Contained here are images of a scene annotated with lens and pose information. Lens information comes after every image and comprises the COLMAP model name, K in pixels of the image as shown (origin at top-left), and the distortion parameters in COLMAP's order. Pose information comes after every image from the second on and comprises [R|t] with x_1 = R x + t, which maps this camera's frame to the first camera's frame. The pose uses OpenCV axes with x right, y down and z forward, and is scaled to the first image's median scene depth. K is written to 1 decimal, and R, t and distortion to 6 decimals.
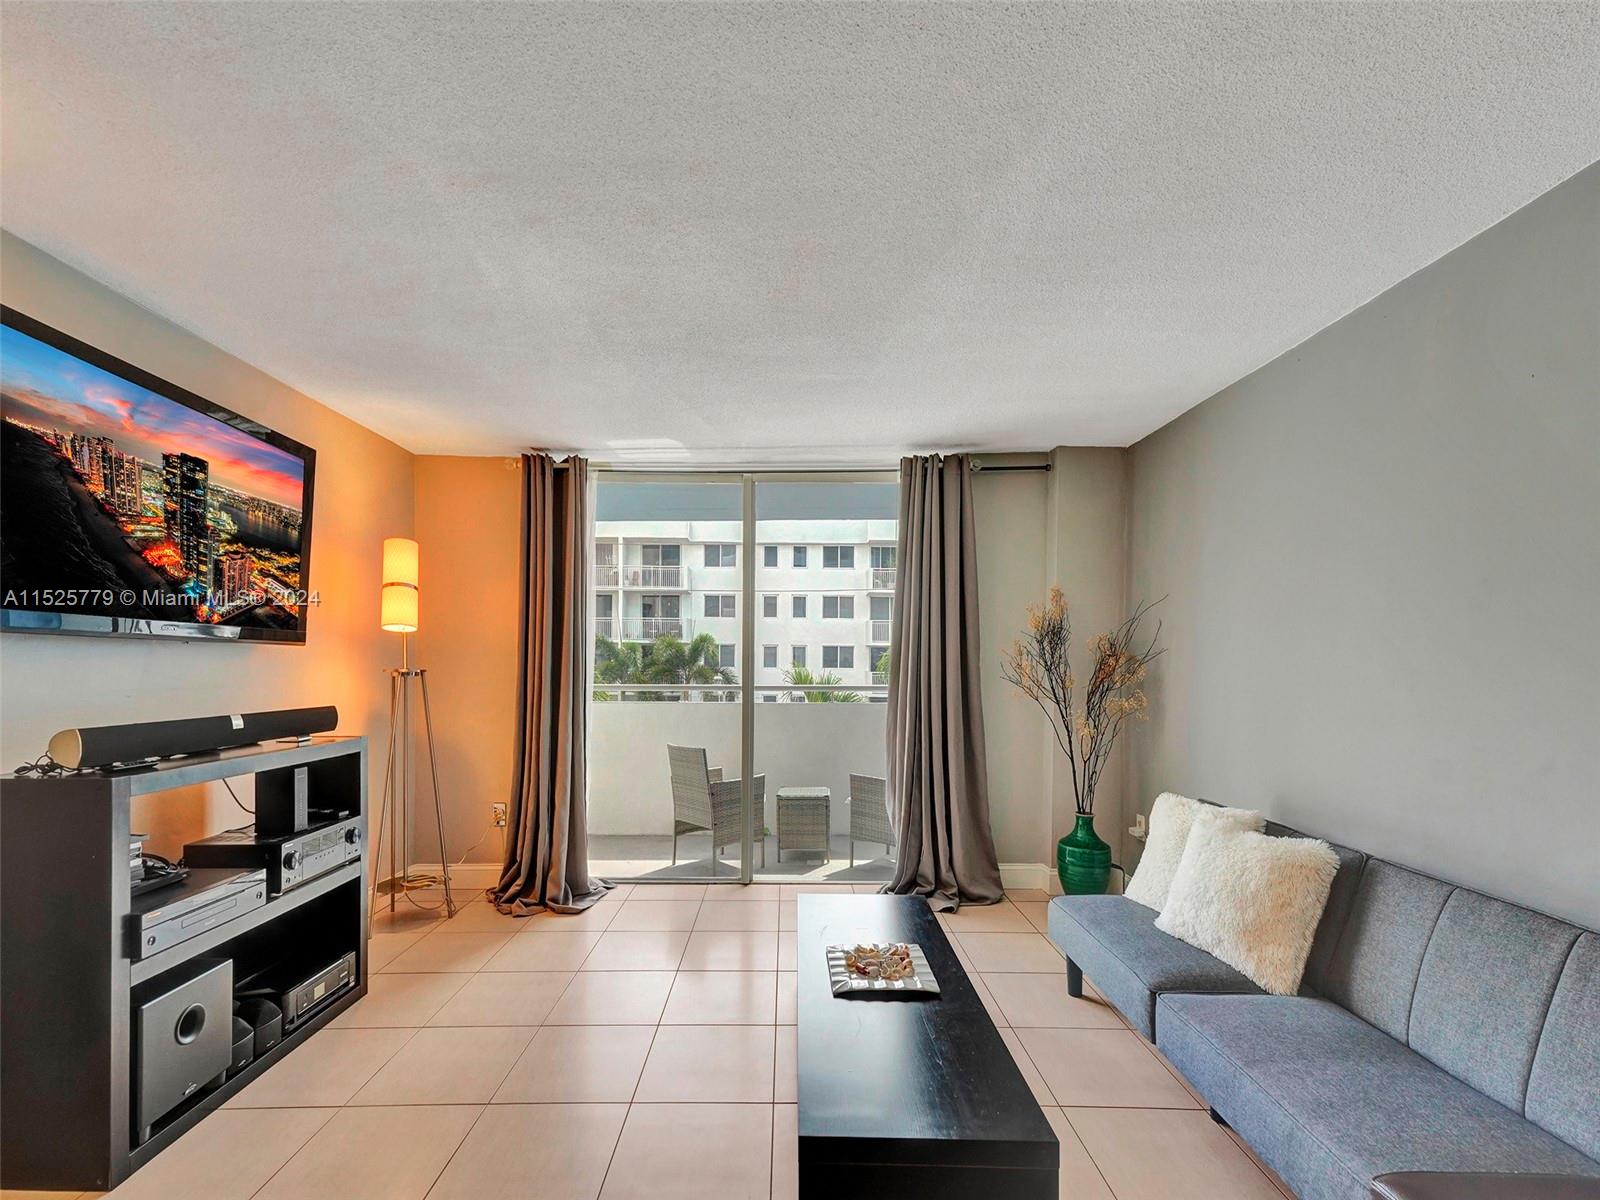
lens RADIAL K [[671.9, 0, 784.3], [0, 671.9, 682.0], [0, 0, 1]] dist [0.000879, 0.021301]
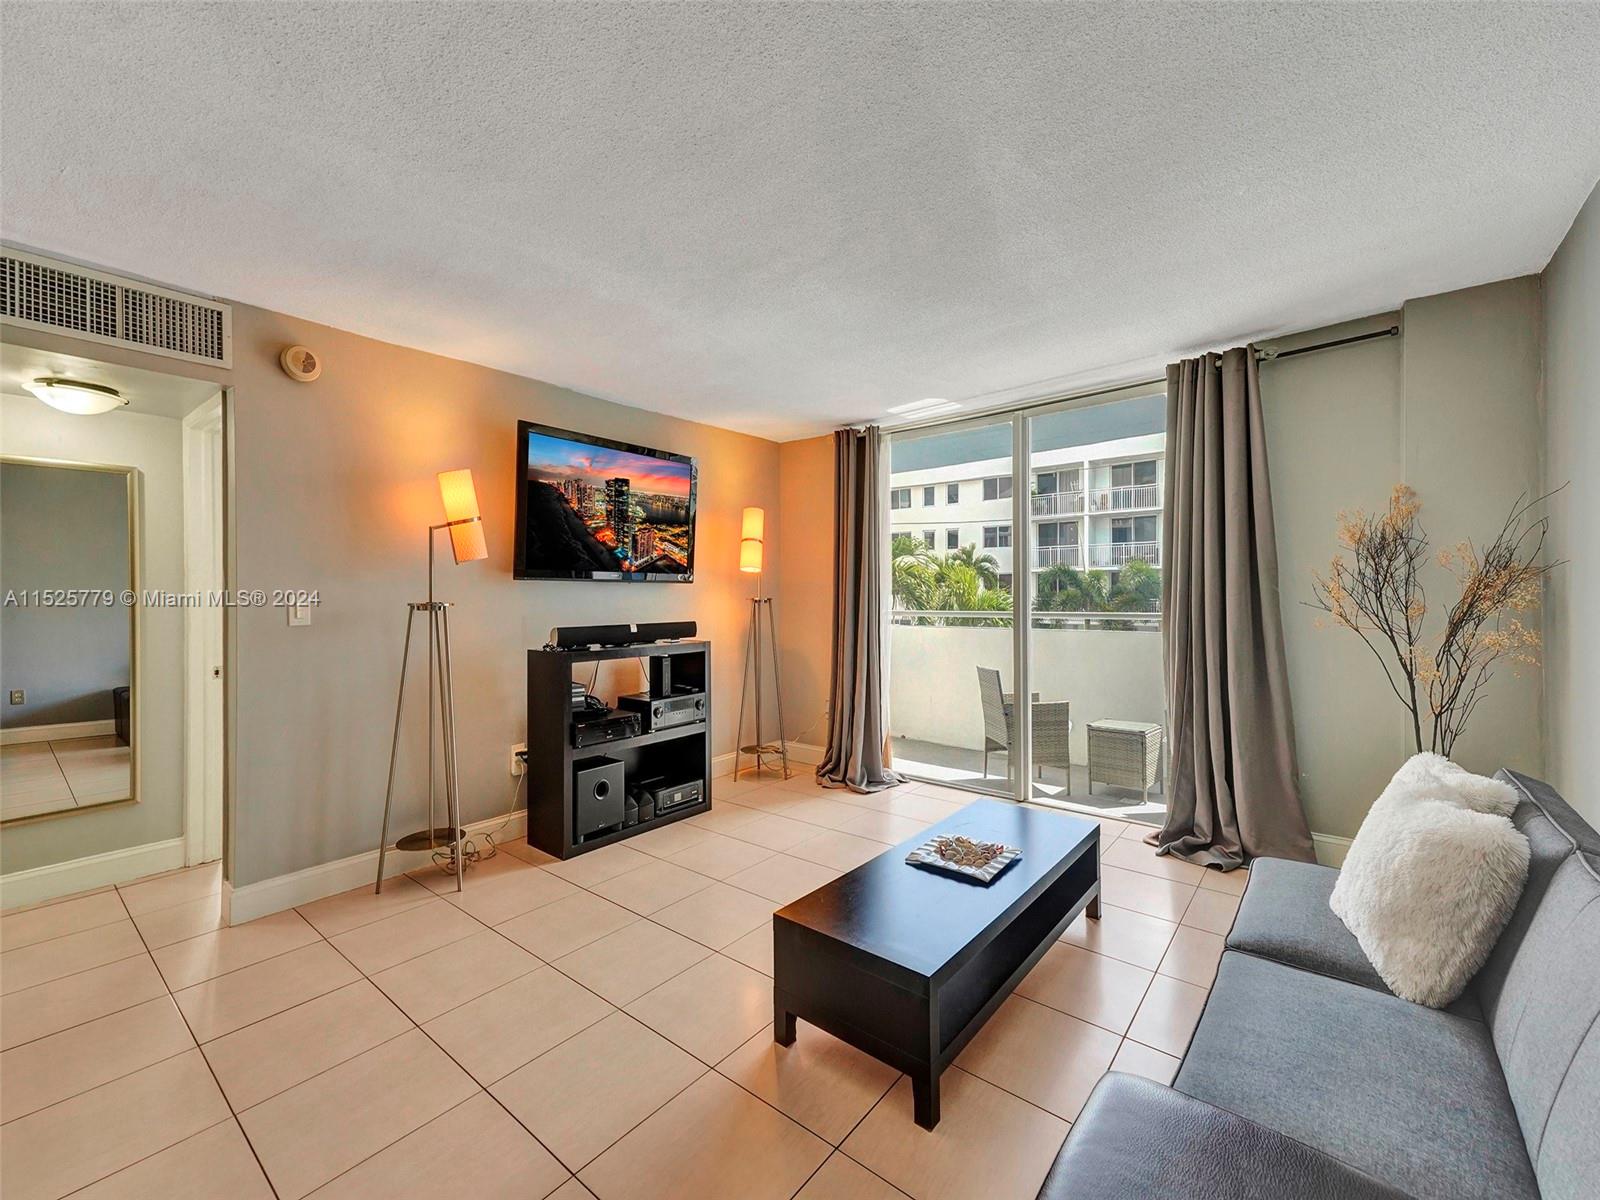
lens RADIAL K [[669.8, 0, 797.5], [0, 669.8, 589.5], [0, 0, 1]] dist [0.026005, 0.000061]
pose [[0.776737, -0.015360, -0.629637, 0.495841], [-0.005577, 0.999496, -0.031263, 0.010270], [0.629800, 0.027795, 0.776260, -0.053854]]
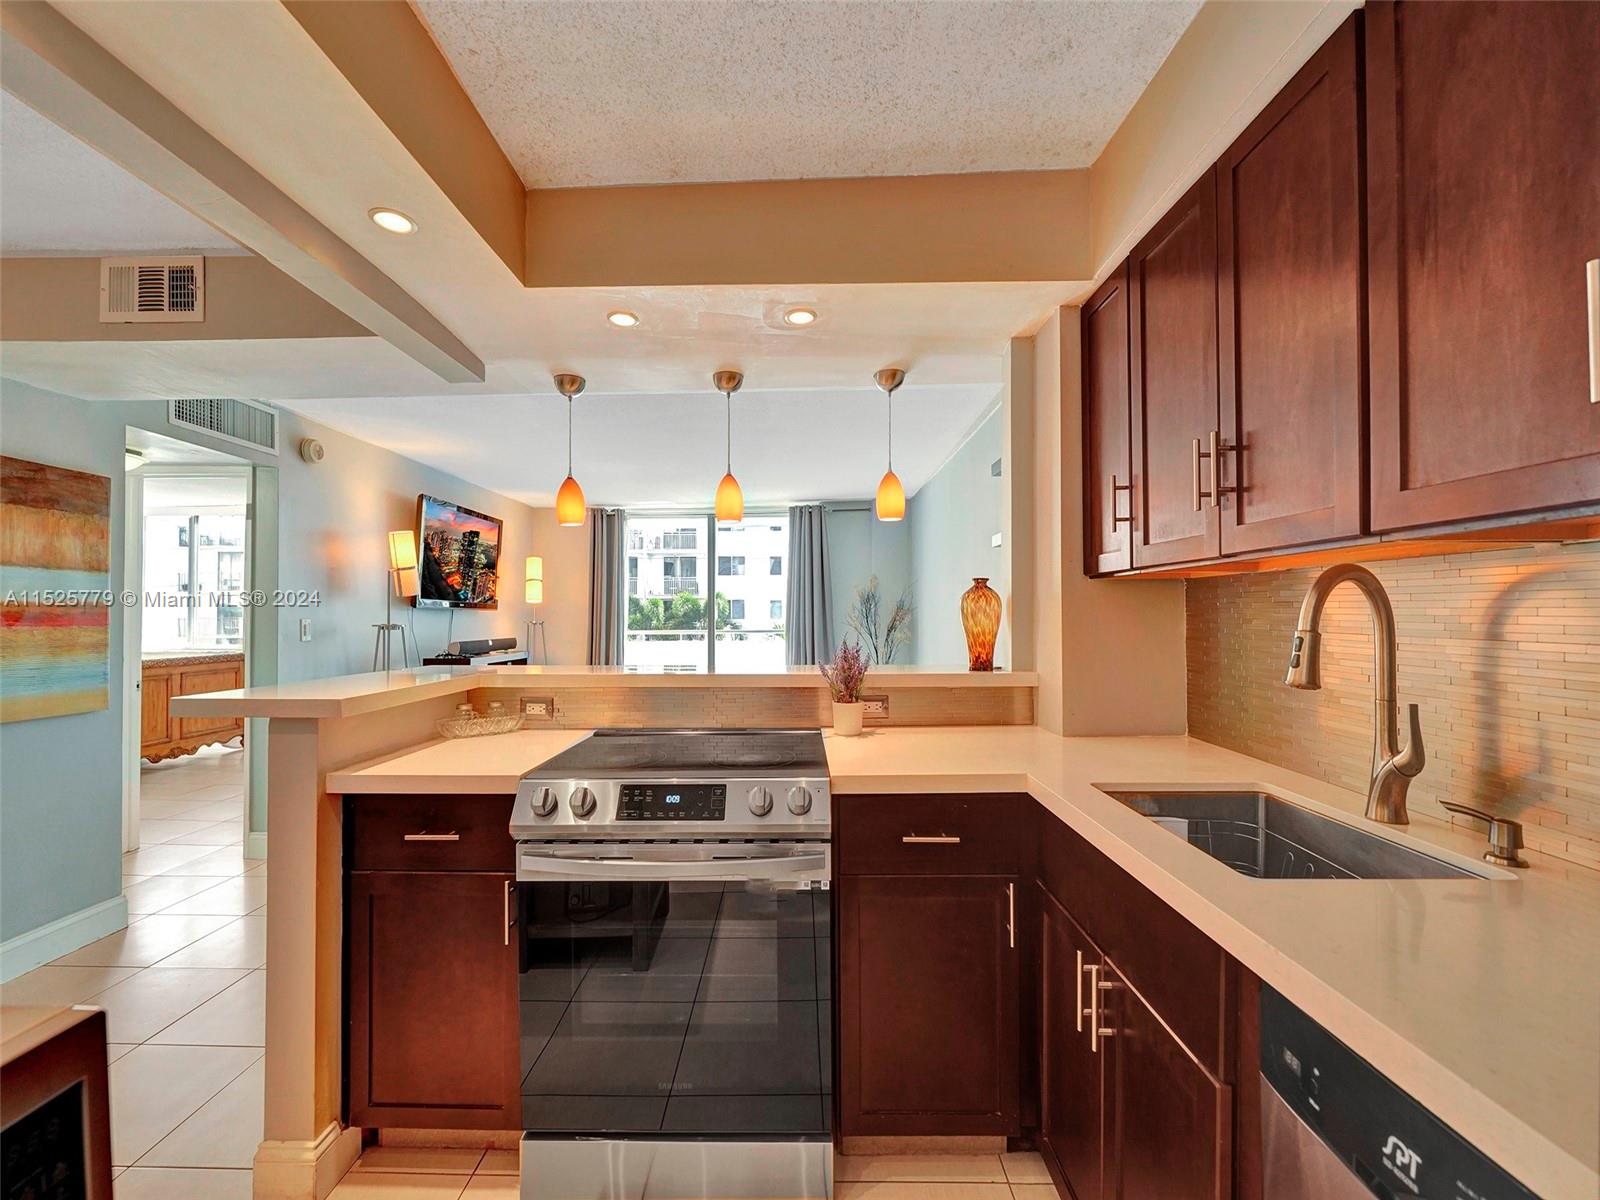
lens RADIAL K [[643.5, 0, 791.4], [0, 643.5, 607.2], [0, 0, 1]] dist [-0.000121, -0.000030]
pose [[0.999832, -0.009321, -0.015790, 0.281355], [0.008678, 0.999149, -0.040325, 0.029932], [0.016153, 0.040181, 0.999062, -1.096671]]
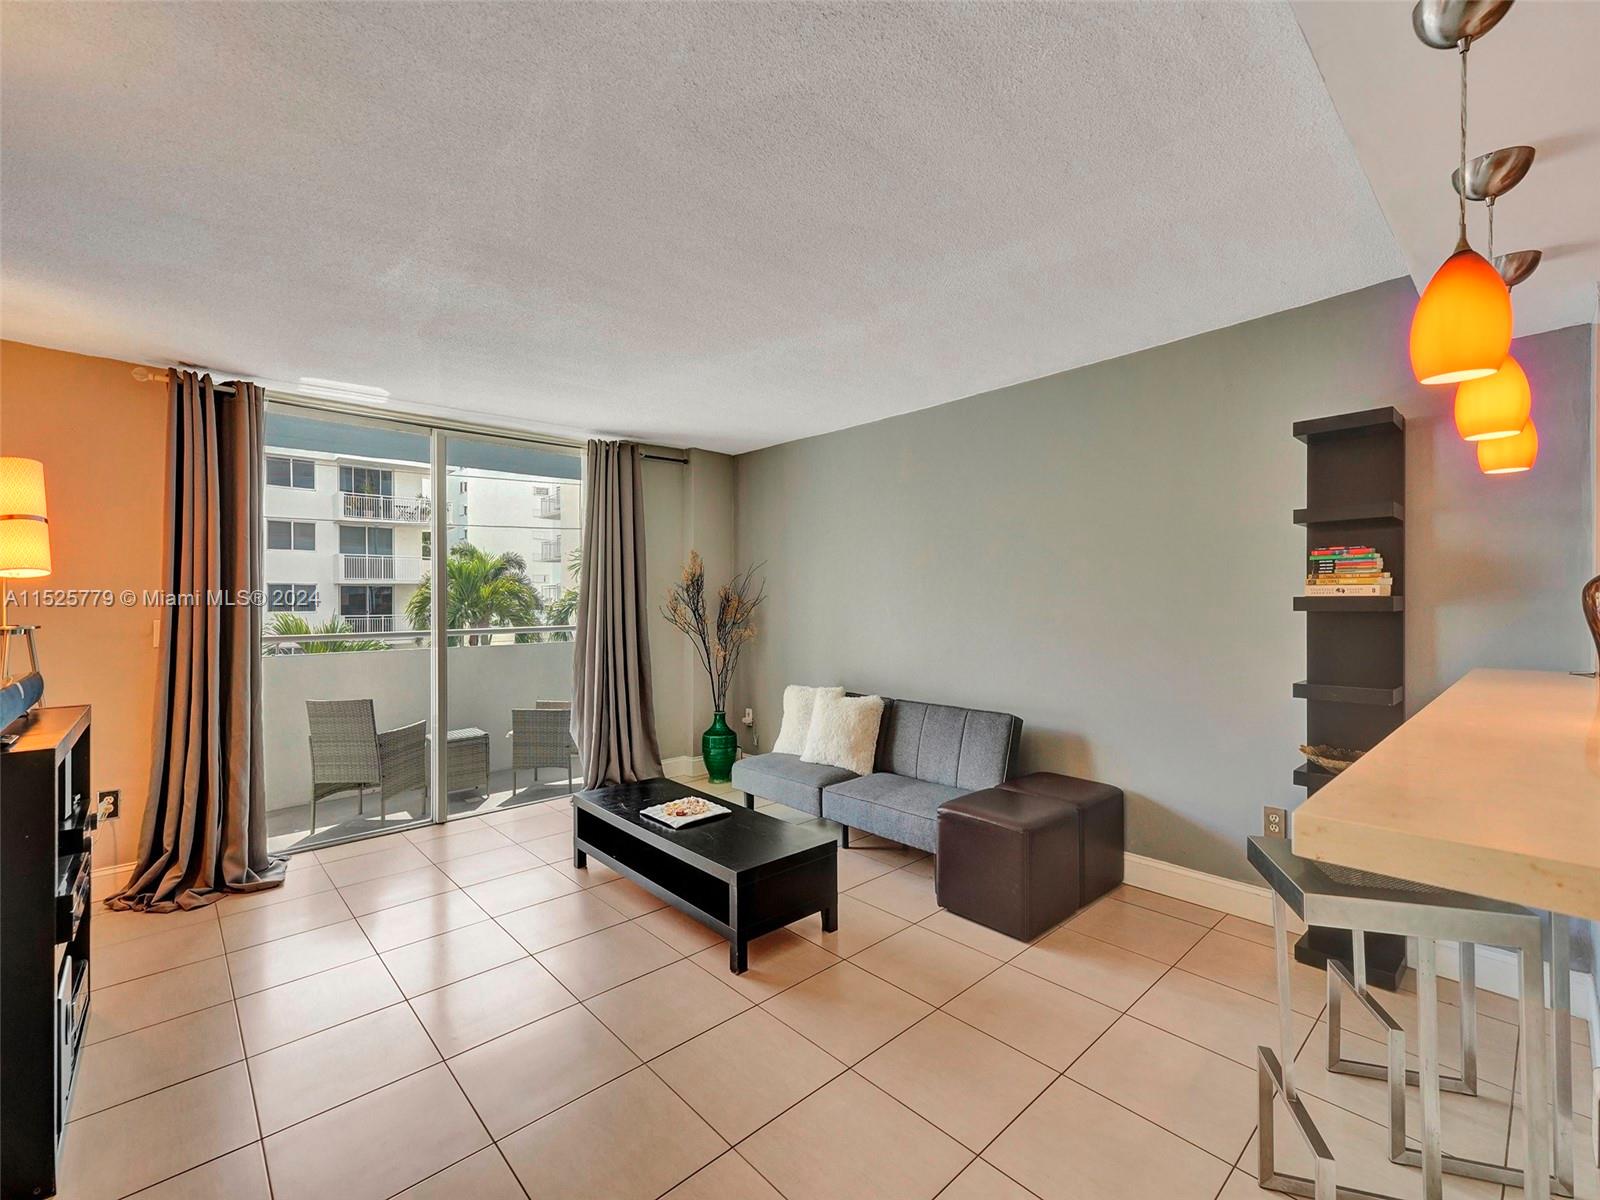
lens RADIAL K [[694.1, 0, 800.0], [0, 694.1, 600.0], [0, 0, 1]] dist [0.020449, 0.000101]
pose [[0.733506, -0.008547, 0.679629, -0.558761], [0.029821, 0.999363, -0.019617, -0.005549], [-0.679028, 0.034656, 0.733293, -0.251145]]
